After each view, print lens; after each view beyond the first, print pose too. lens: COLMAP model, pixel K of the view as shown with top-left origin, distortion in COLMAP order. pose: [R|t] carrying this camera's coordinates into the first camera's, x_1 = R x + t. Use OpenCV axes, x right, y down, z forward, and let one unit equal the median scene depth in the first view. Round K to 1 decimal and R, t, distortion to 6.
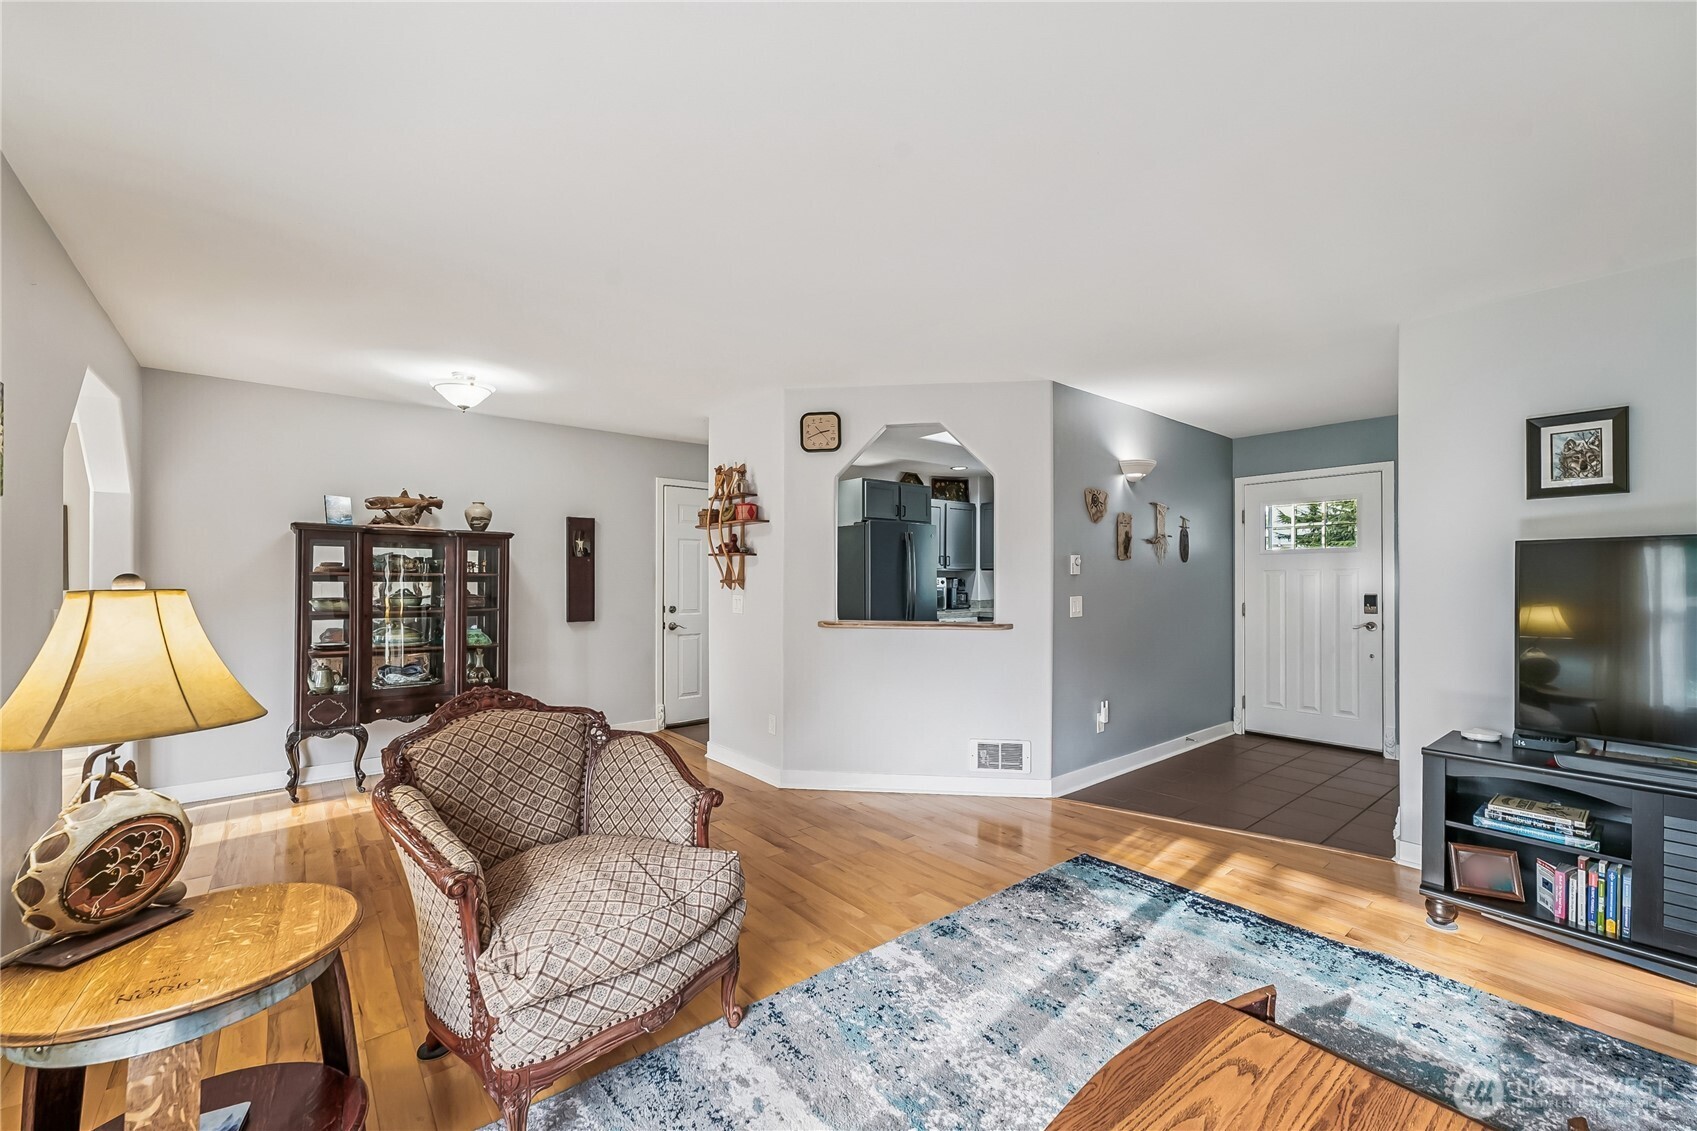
lens RADIAL K [[694.2, 0, 846.1], [0, 694.2, 570.9], [0, 0, 1]] dist [0.001862, -0.000633]
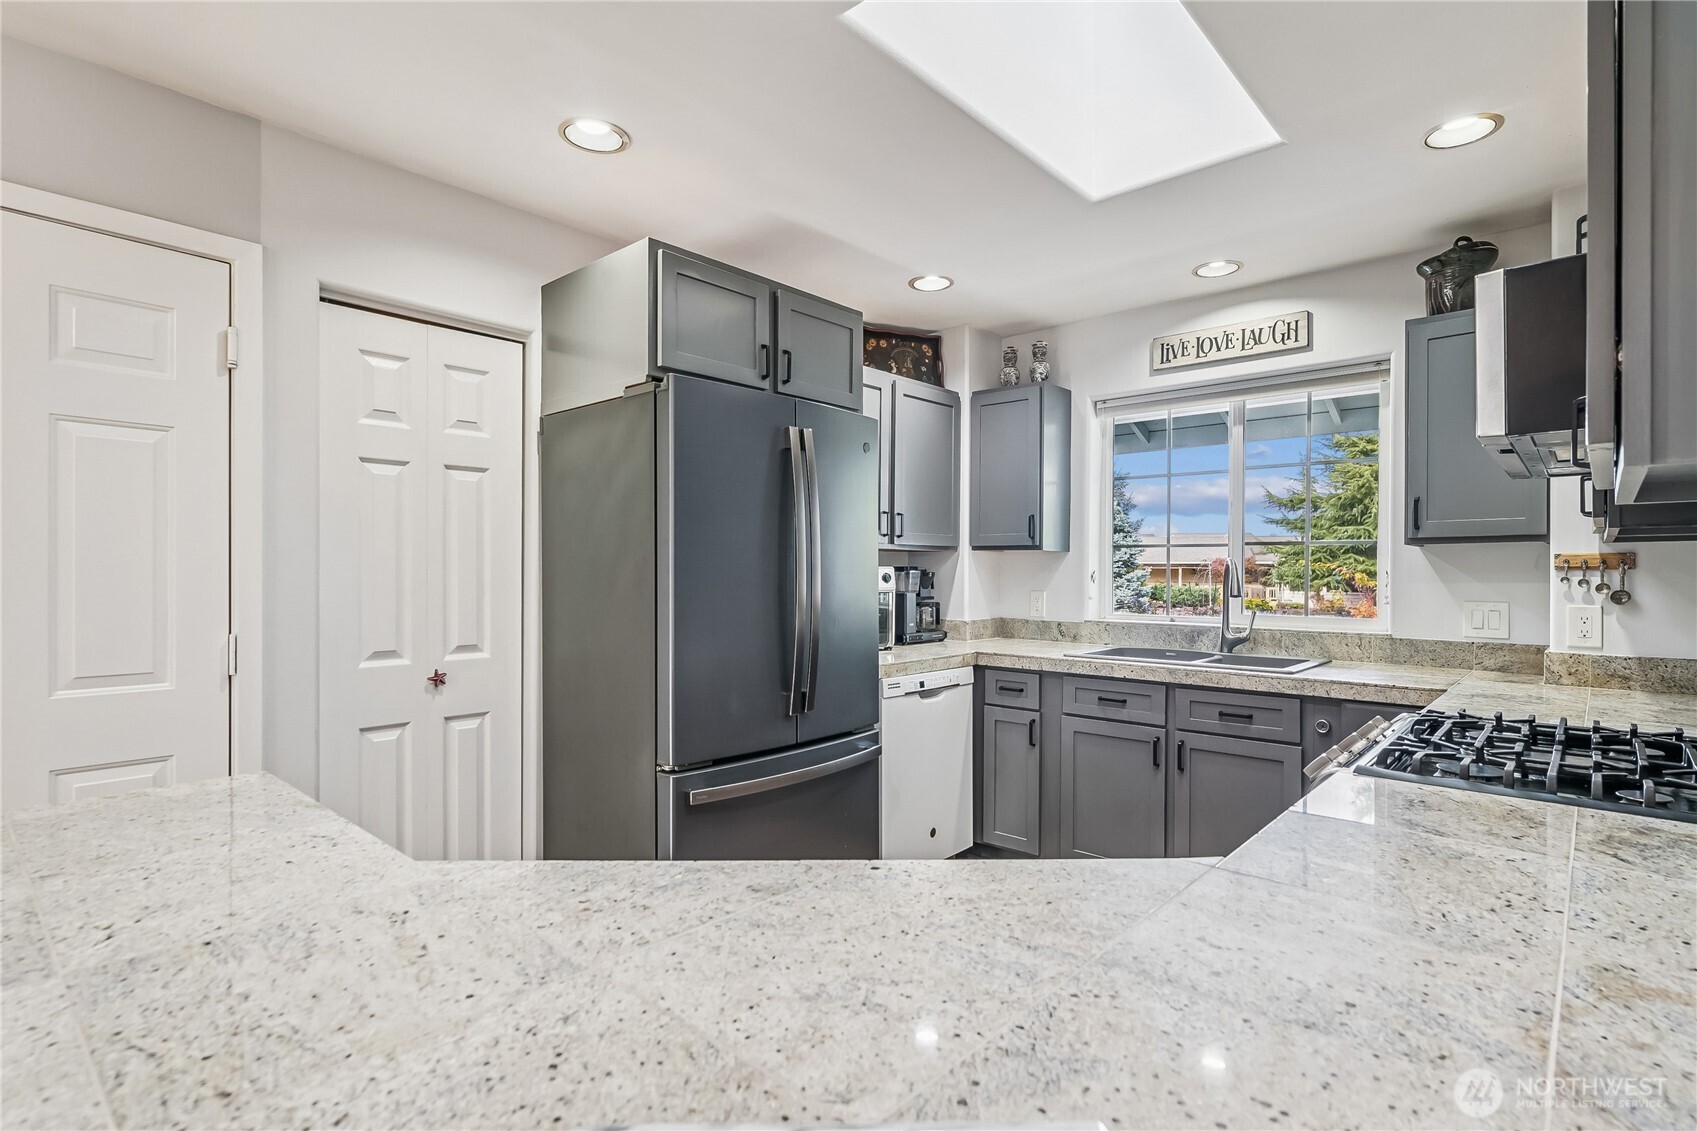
lens RADIAL K [[834.7, 0, 846.9], [0, 834.7, 568.4], [0, 0, 1]] dist [0.000054, 0.000001]
pose [[0.989137, 0.002605, 0.146971, 0.045816], [-0.004785, 0.999884, 0.014476, 0.003538], [-0.146916, -0.015022, 0.989035, 0.518062]]
